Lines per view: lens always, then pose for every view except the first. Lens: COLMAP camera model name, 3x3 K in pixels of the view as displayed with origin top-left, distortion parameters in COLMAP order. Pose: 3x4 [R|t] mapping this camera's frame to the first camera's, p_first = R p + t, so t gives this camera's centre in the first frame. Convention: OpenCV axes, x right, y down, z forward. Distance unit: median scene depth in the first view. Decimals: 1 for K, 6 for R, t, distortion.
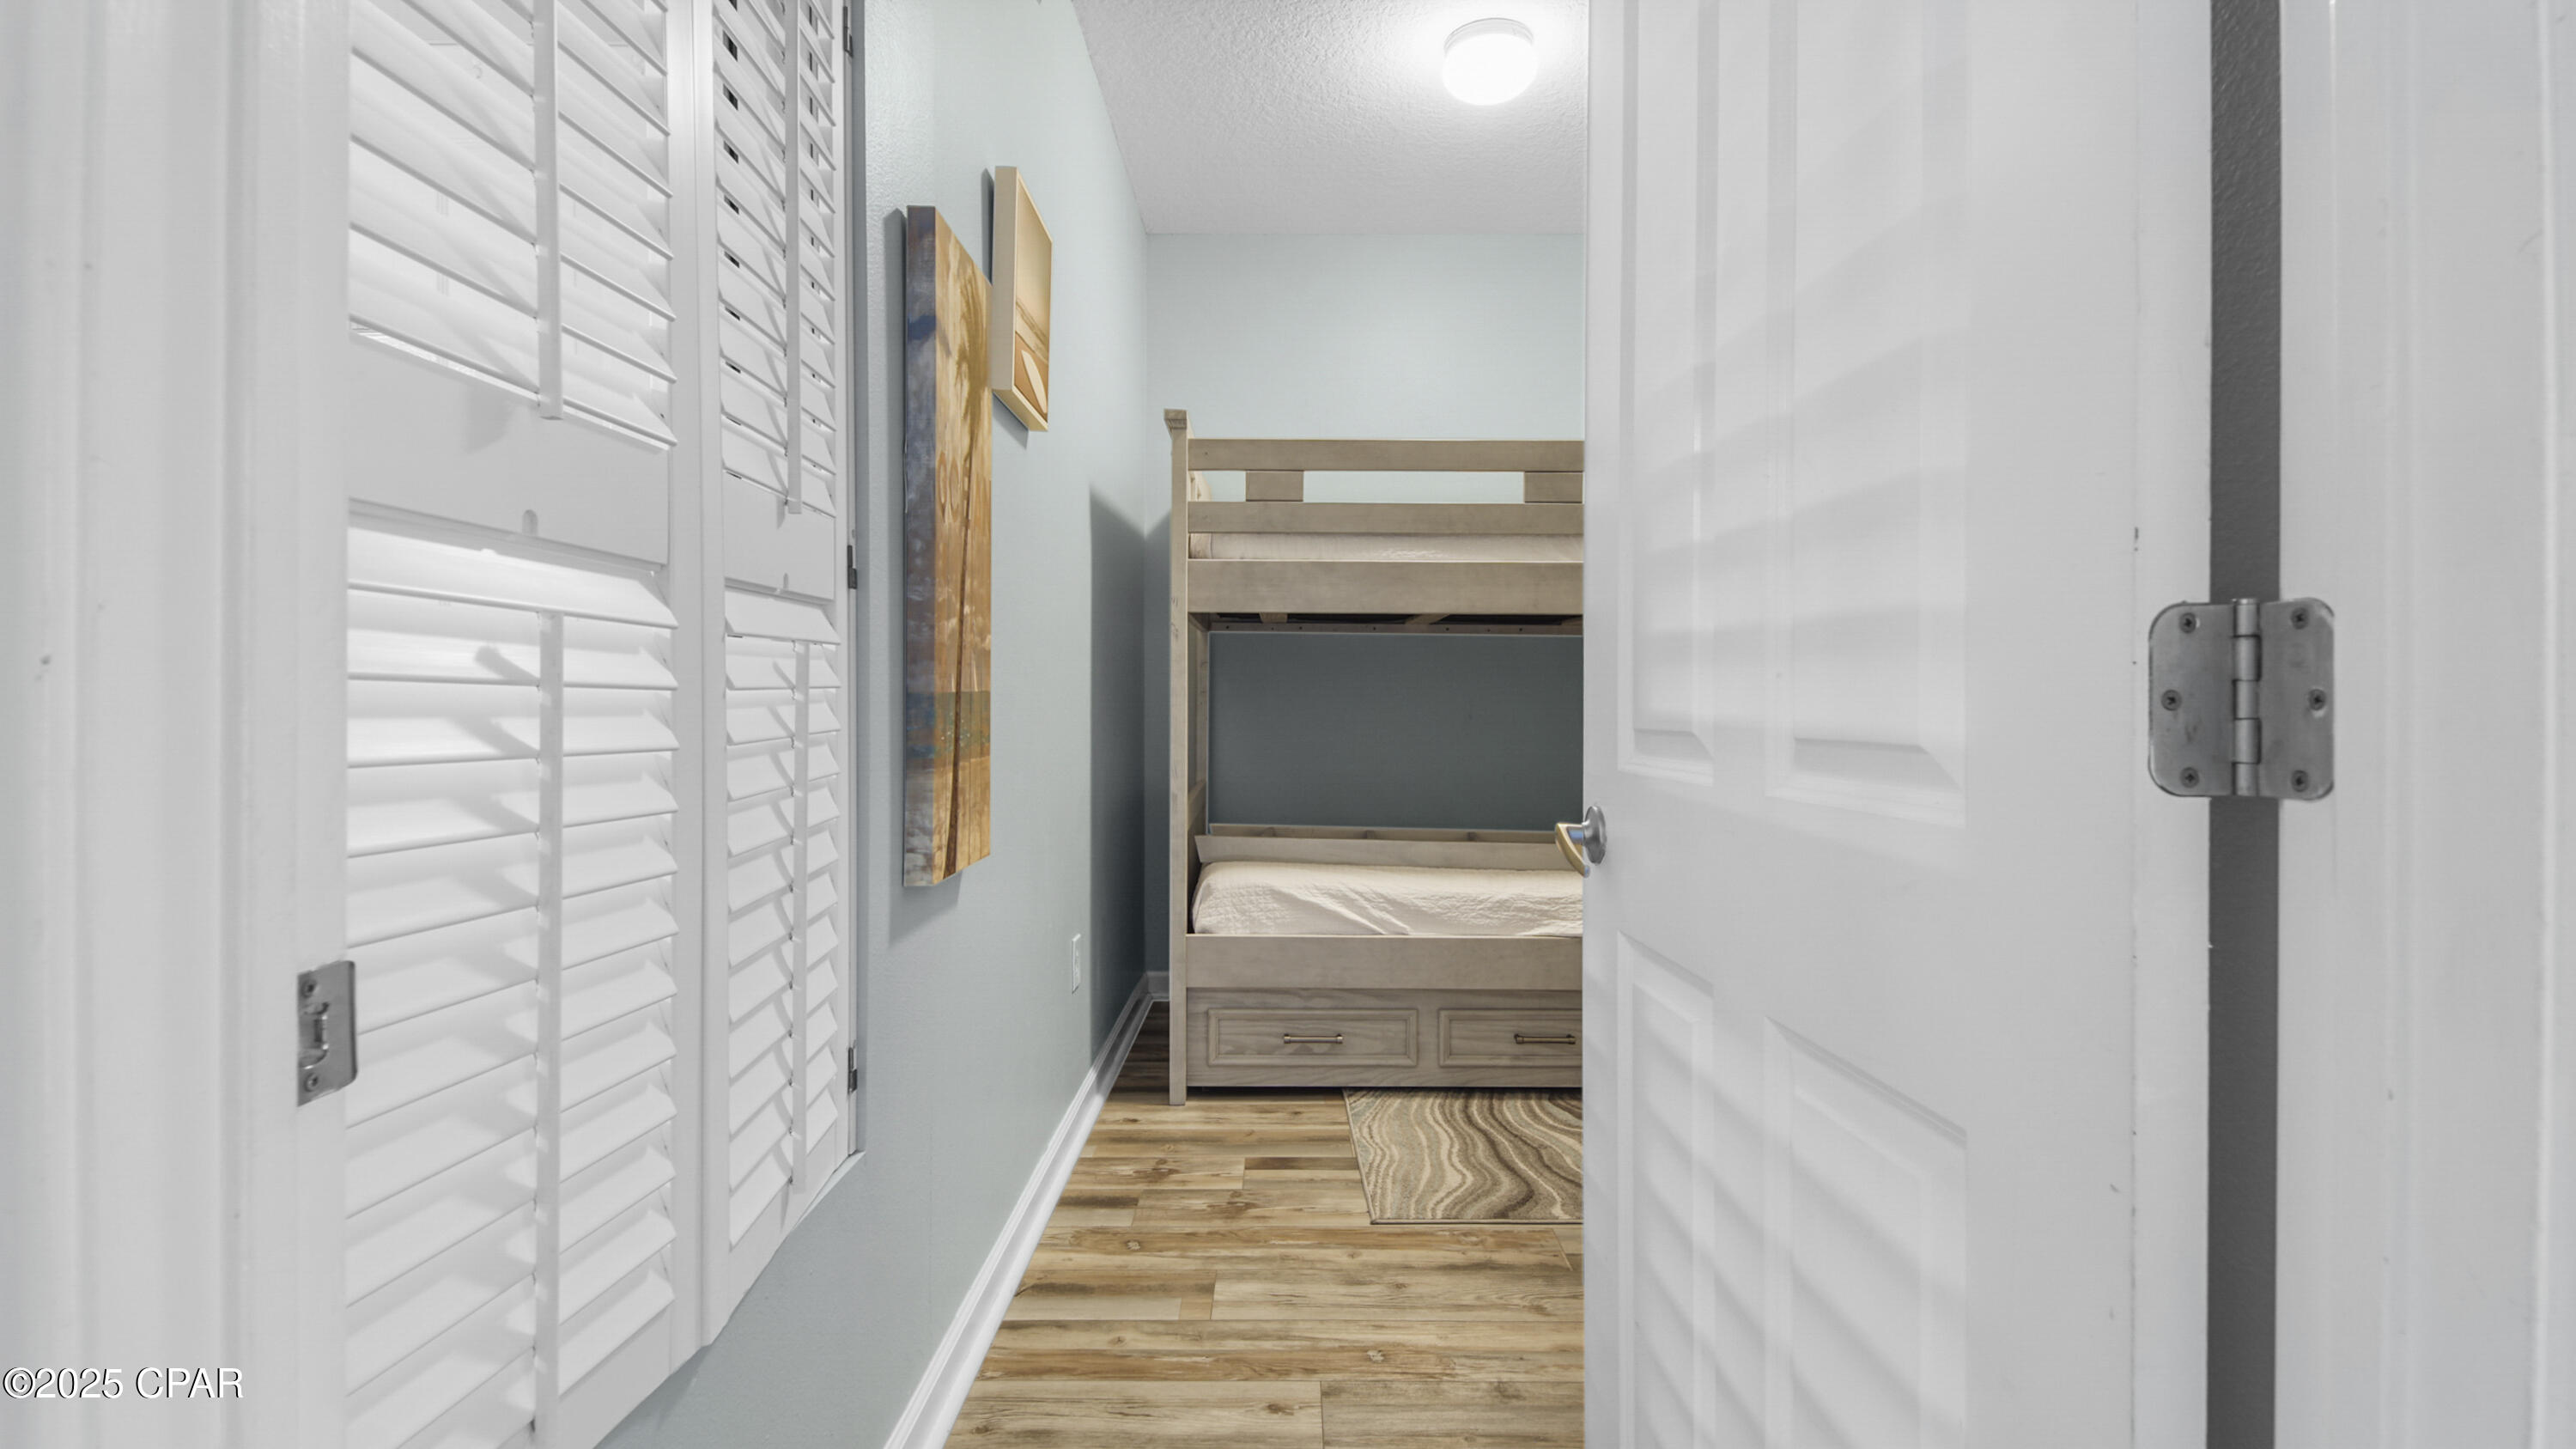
lens RADIAL K [[1190.7, 0, 1286.1], [0, 1190.7, 707.0], [0, 0, 1]] dist [0.035617, 0.000095]
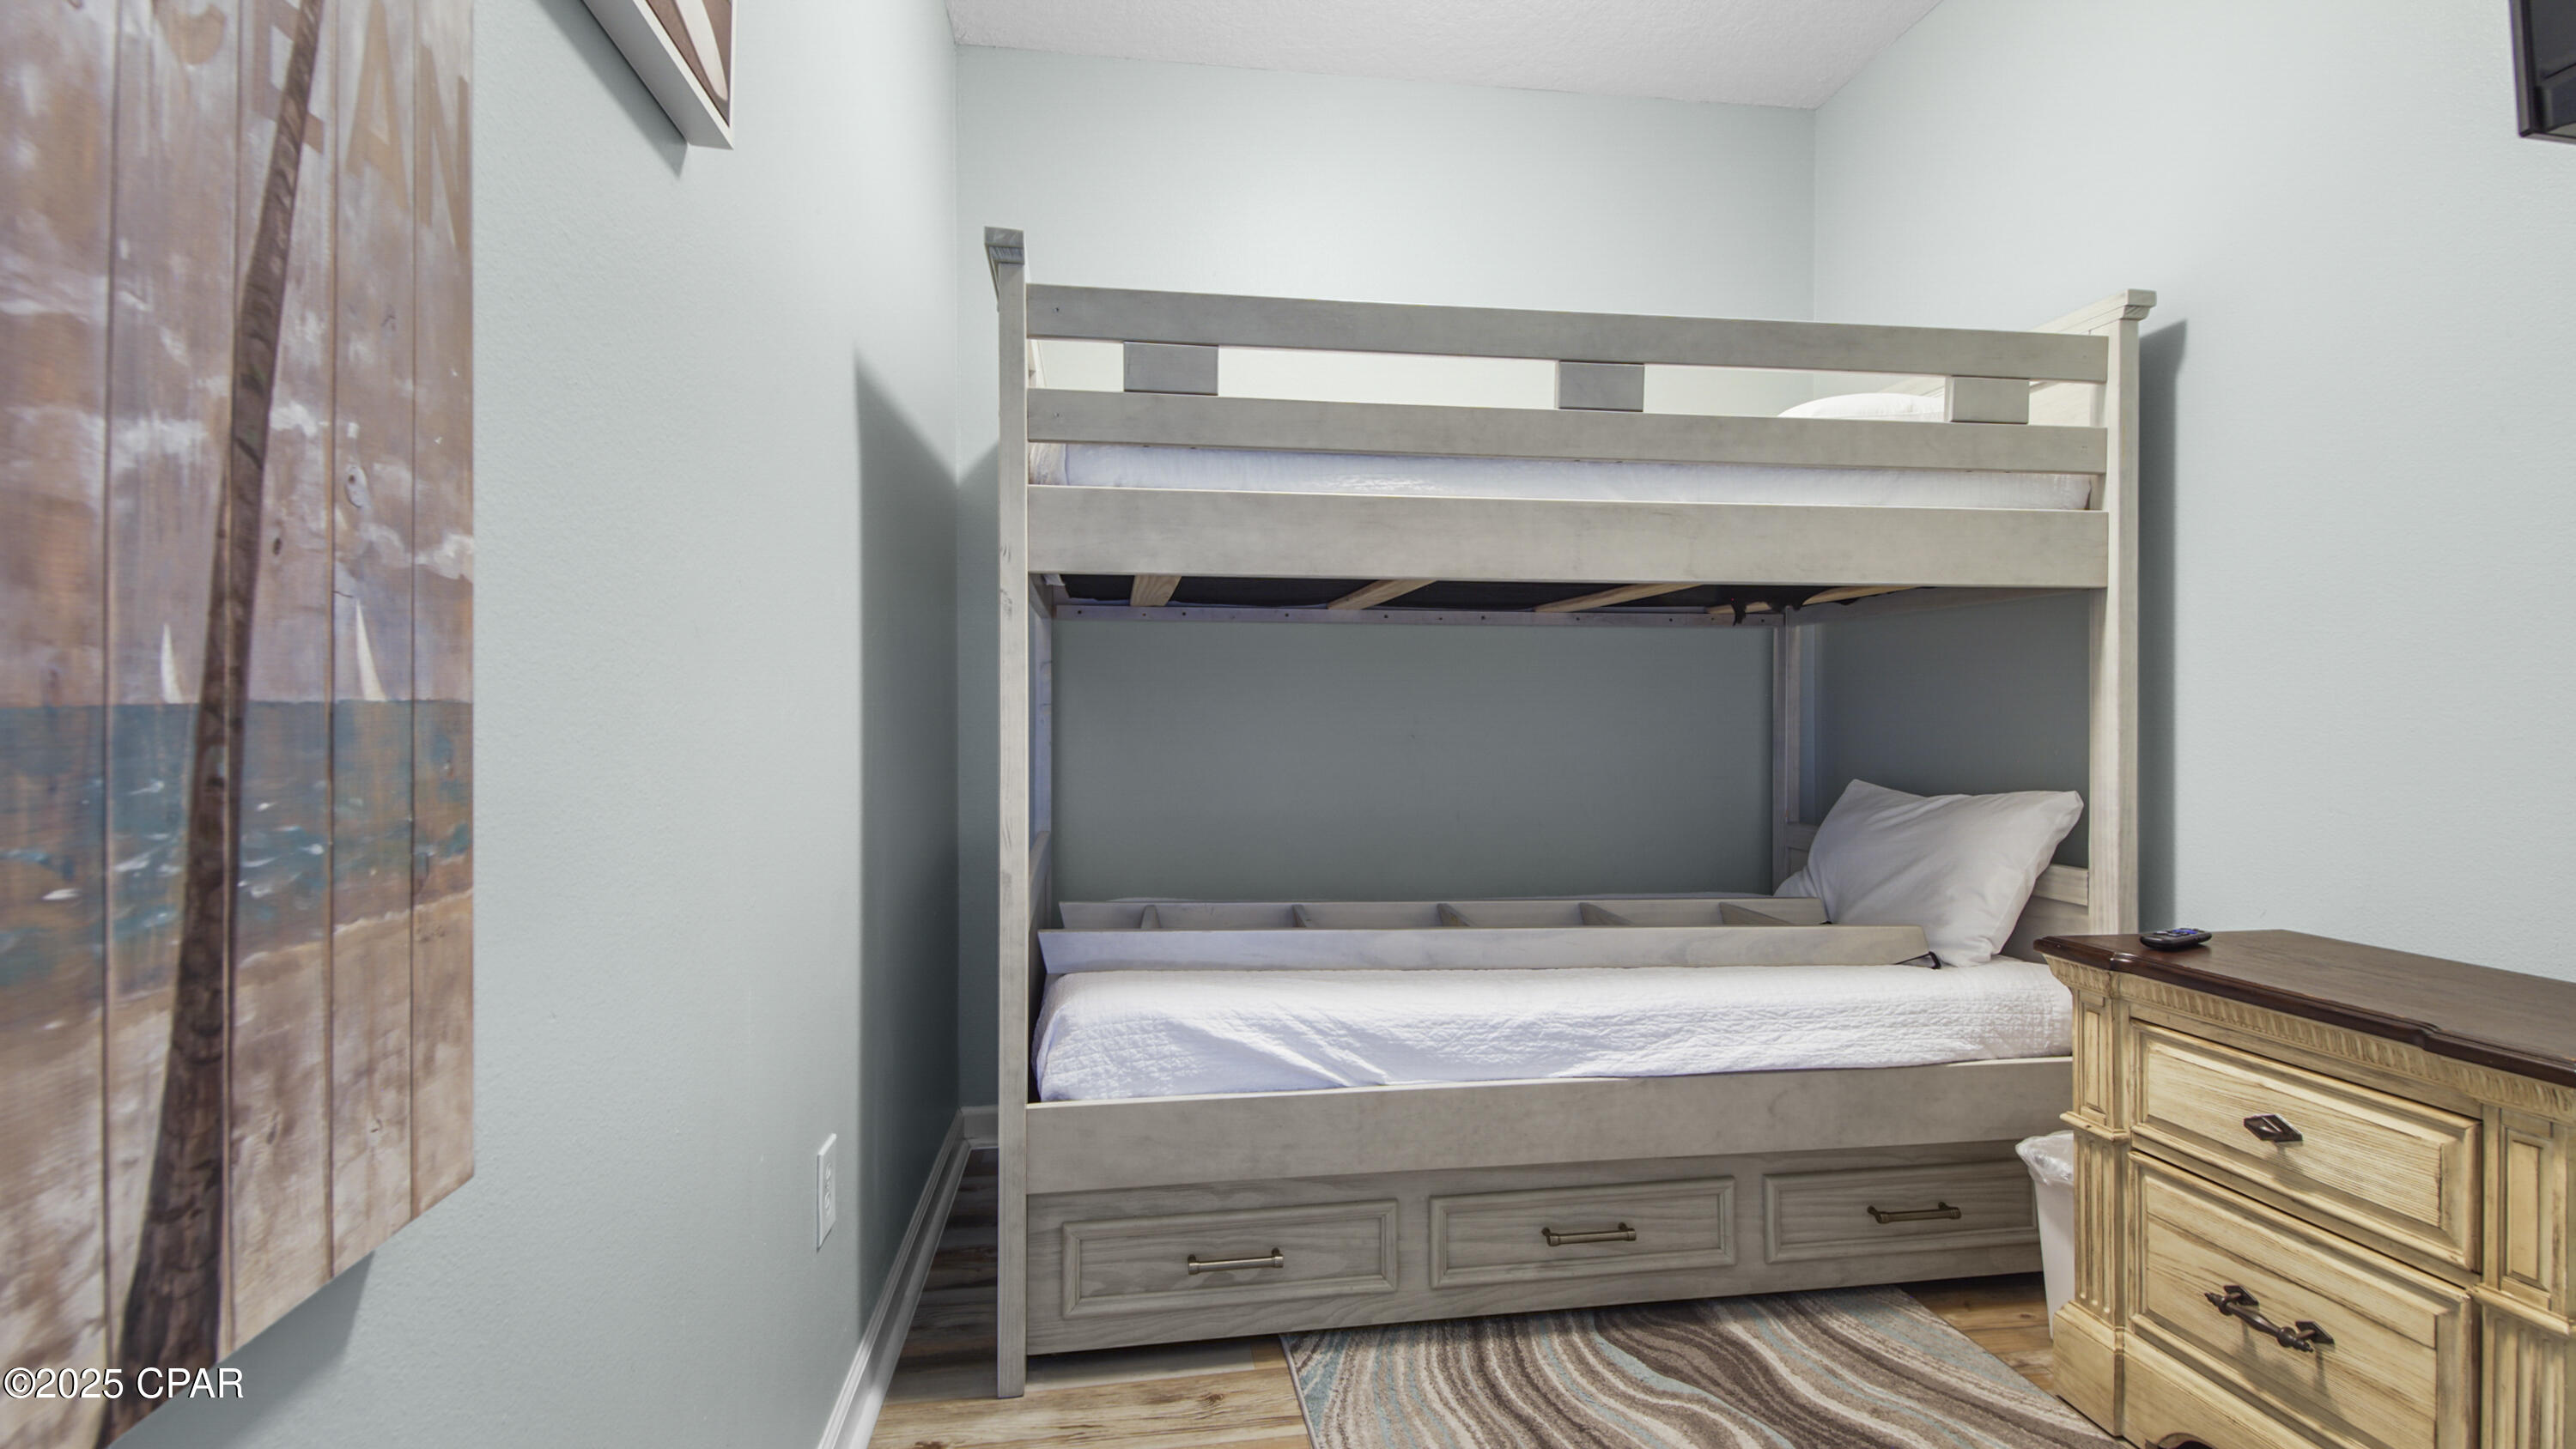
lens RADIAL K [[1190.4, 0, 1286.1], [0, 1190.4, 707.0], [0, 0, 1]] dist [0.035617, 0.000095]
pose [[0.989155, -0.003842, 0.146823, -0.041785], [0.005236, 0.999945, -0.009106, -0.004261], [-0.146780, 0.009776, 0.989121, 0.378309]]
